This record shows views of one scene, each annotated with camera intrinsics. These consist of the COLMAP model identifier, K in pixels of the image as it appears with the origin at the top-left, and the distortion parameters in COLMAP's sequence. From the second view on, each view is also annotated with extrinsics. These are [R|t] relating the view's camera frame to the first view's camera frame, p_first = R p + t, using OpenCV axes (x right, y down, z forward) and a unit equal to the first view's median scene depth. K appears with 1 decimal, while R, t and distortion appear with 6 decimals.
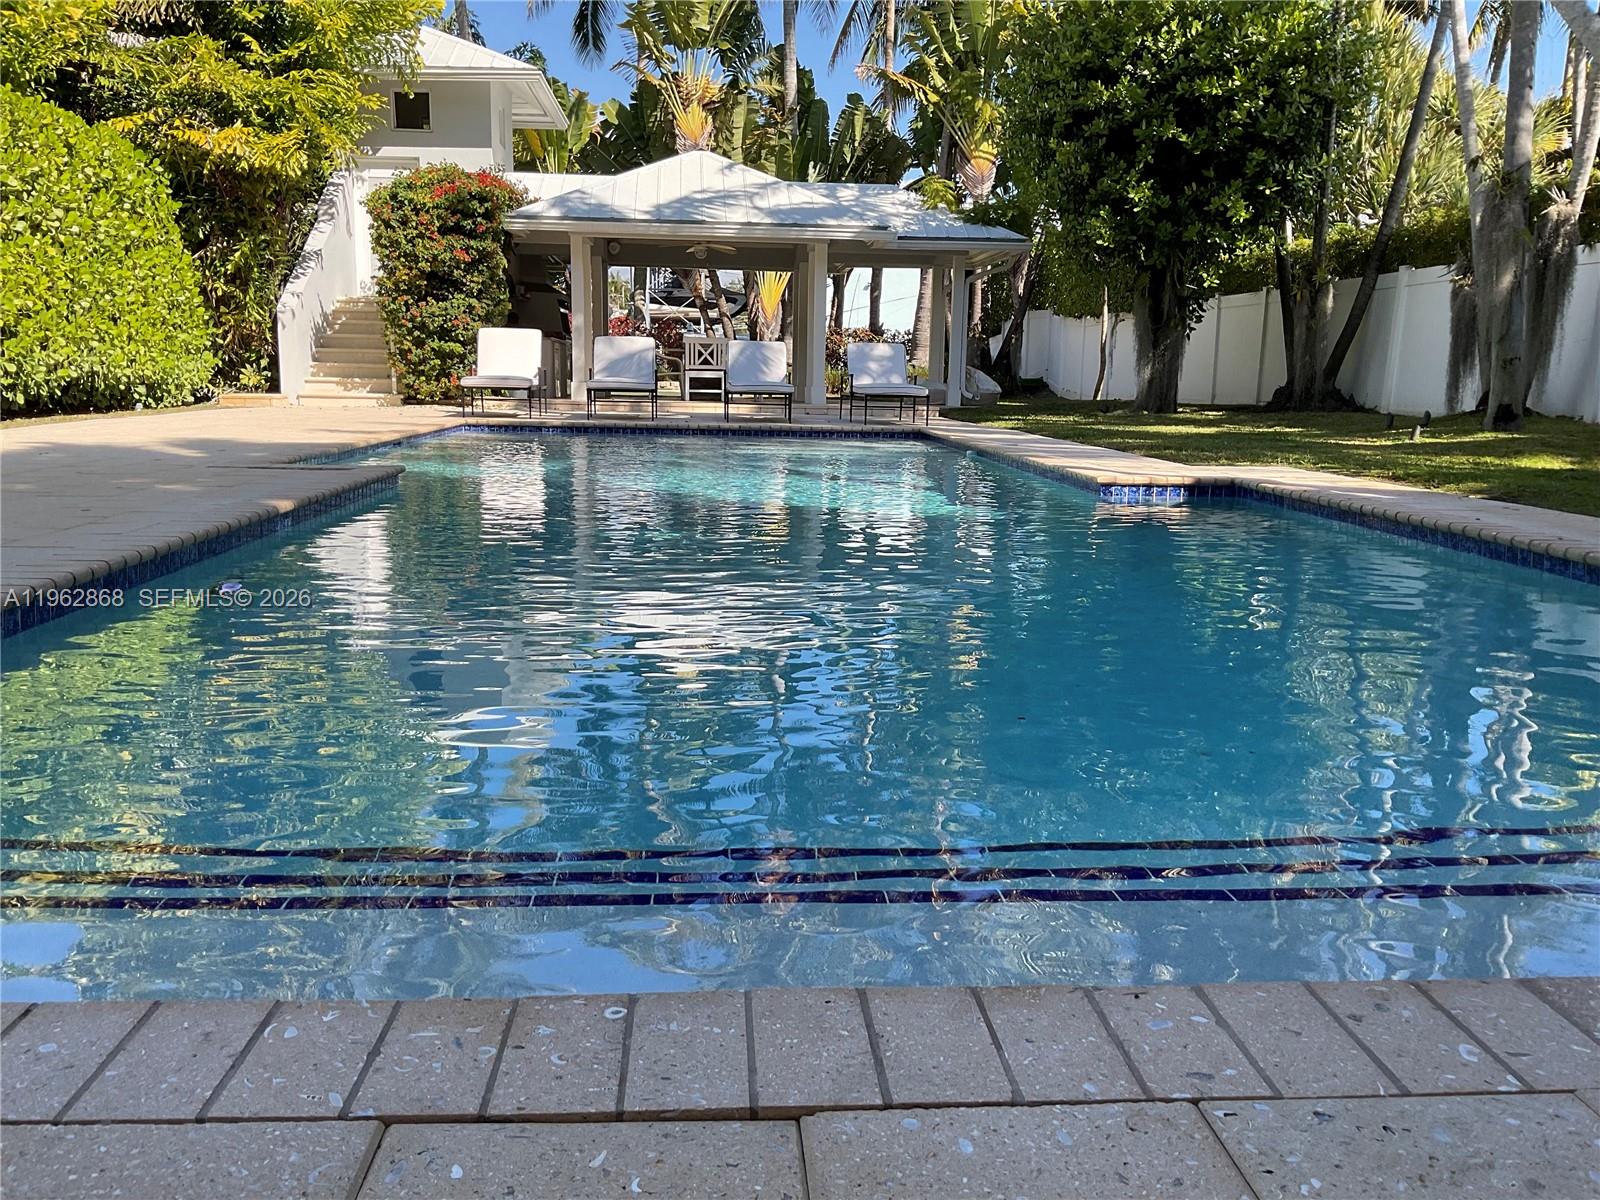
lens RADIAL K [[1344.4, 0, 784.5], [0, 1344.4, 602.6], [0, 0, 1]] dist [0.032519, -0.038938]
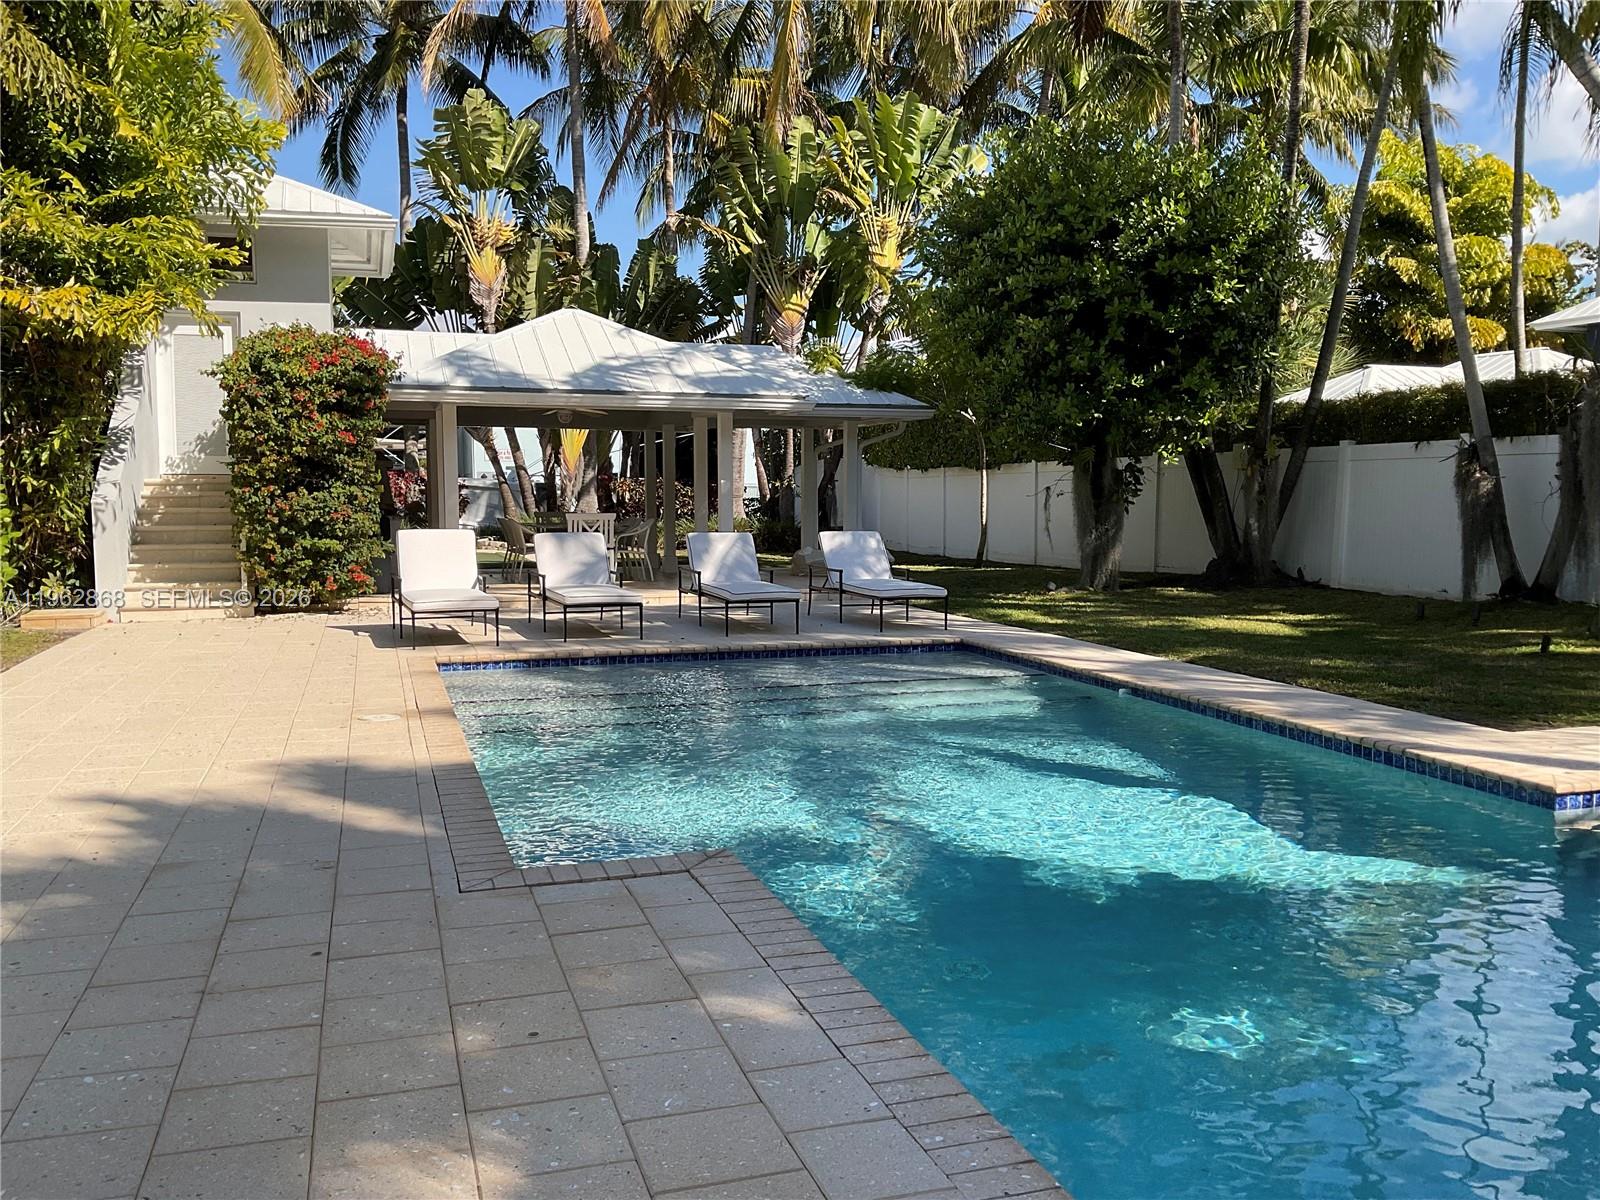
lens RADIAL K [[1344.4, 0, 808.4], [0, 1344.4, 606.5], [0, 0, 1]] dist [0.032519, -0.038938]
pose [[0.969677, -0.037726, 0.241461, -0.162519], [0.058382, 0.995166, -0.078969, -0.069723], [-0.237314, 0.090671, 0.967192, 0.136176]]
